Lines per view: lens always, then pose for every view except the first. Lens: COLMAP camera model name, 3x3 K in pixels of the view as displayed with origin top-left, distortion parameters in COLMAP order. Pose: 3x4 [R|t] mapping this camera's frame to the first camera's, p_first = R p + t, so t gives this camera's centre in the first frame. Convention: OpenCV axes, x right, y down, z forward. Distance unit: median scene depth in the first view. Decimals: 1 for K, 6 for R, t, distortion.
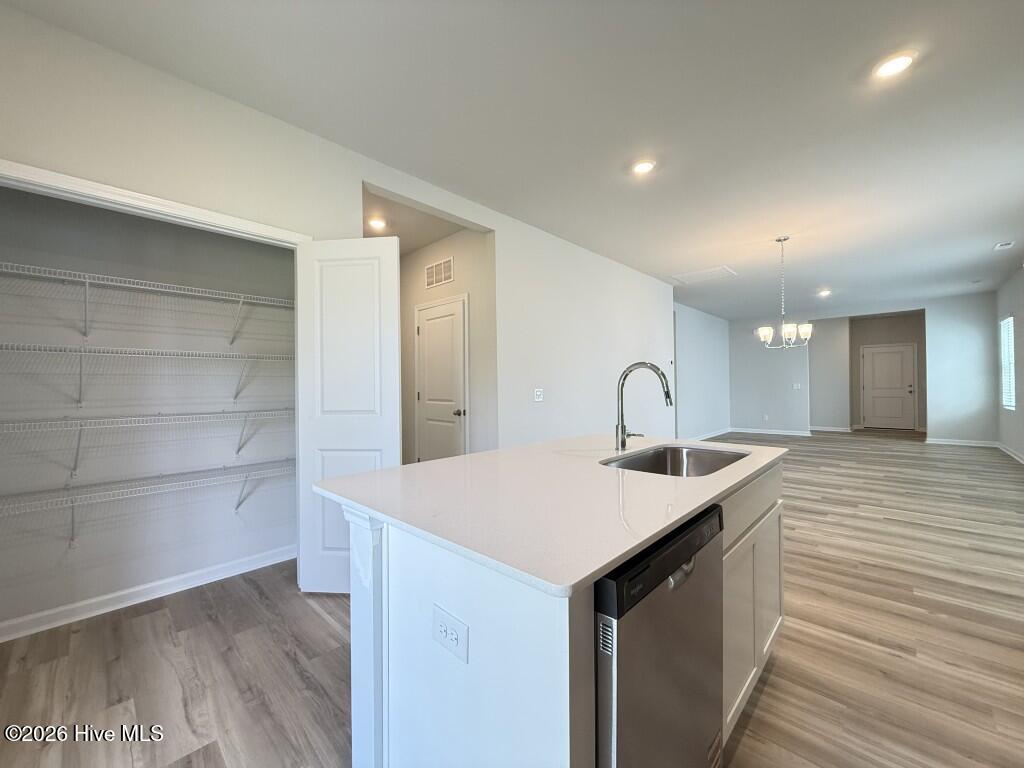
lens RADIAL K [[406.2, 0, 509.4], [0, 406.2, 383.7], [0, 0, 1]] dist [-0.000455, 0.000275]
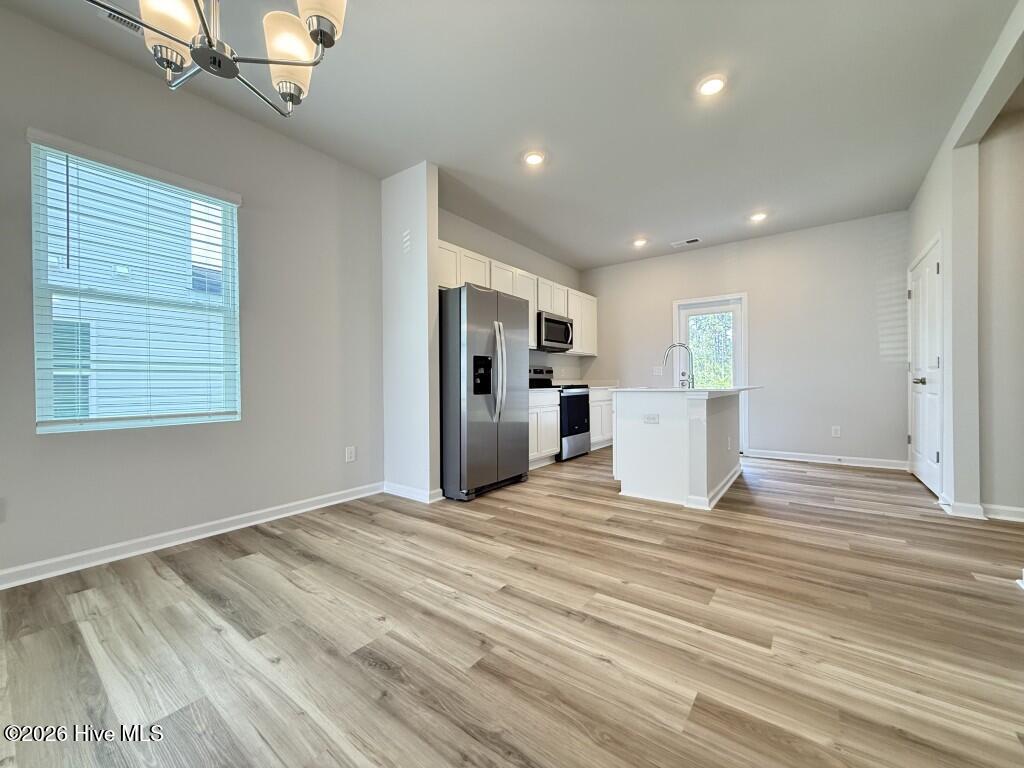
lens RADIAL K [[406.2, 0, 508.7], [0, 406.2, 384.0], [0, 0, 1]] dist [-0.000455, 0.000275]
pose [[-0.993278, 0.019992, -0.114012, 0.389024], [0.020459, 0.999786, -0.002925, 0.038404], [0.113929, -0.005238, -0.993475, 0.810511]]
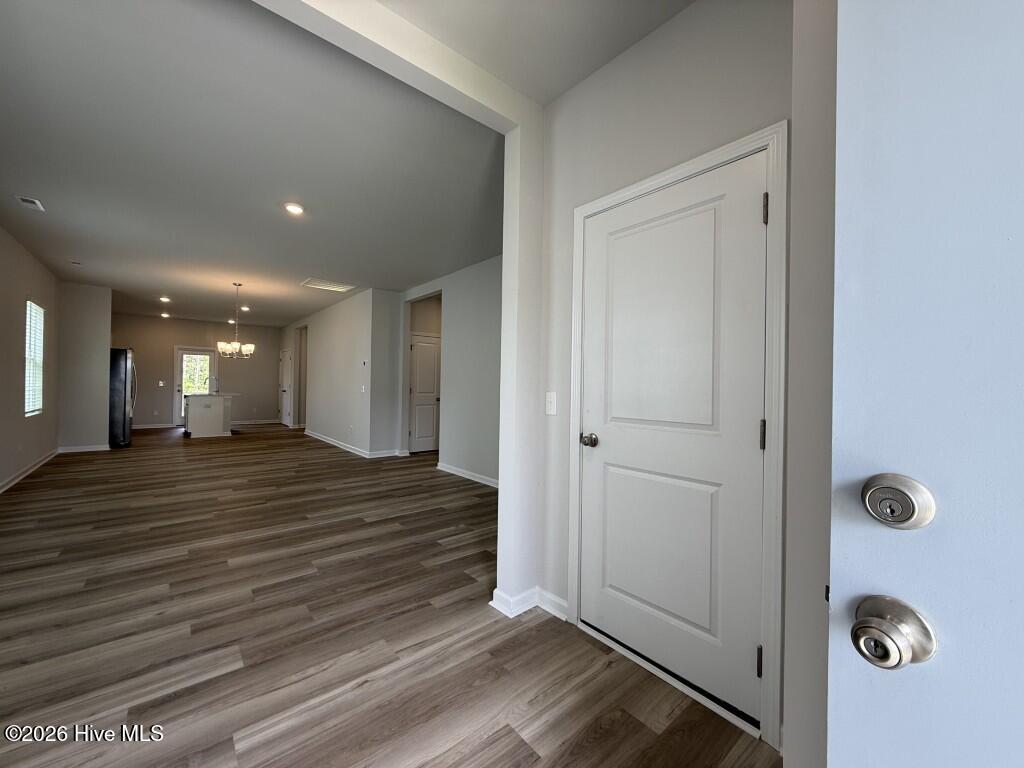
lens RADIAL K [[406.2, 0, 508.8], [0, 406.2, 383.7], [0, 0, 1]] dist [-0.000455, 0.000275]
pose [[-0.106612, 0.006678, -0.994278, 1.389227], [-0.009153, 0.999928, 0.007697, -0.010051], [0.994259, 0.009921, -0.106544, 1.461261]]
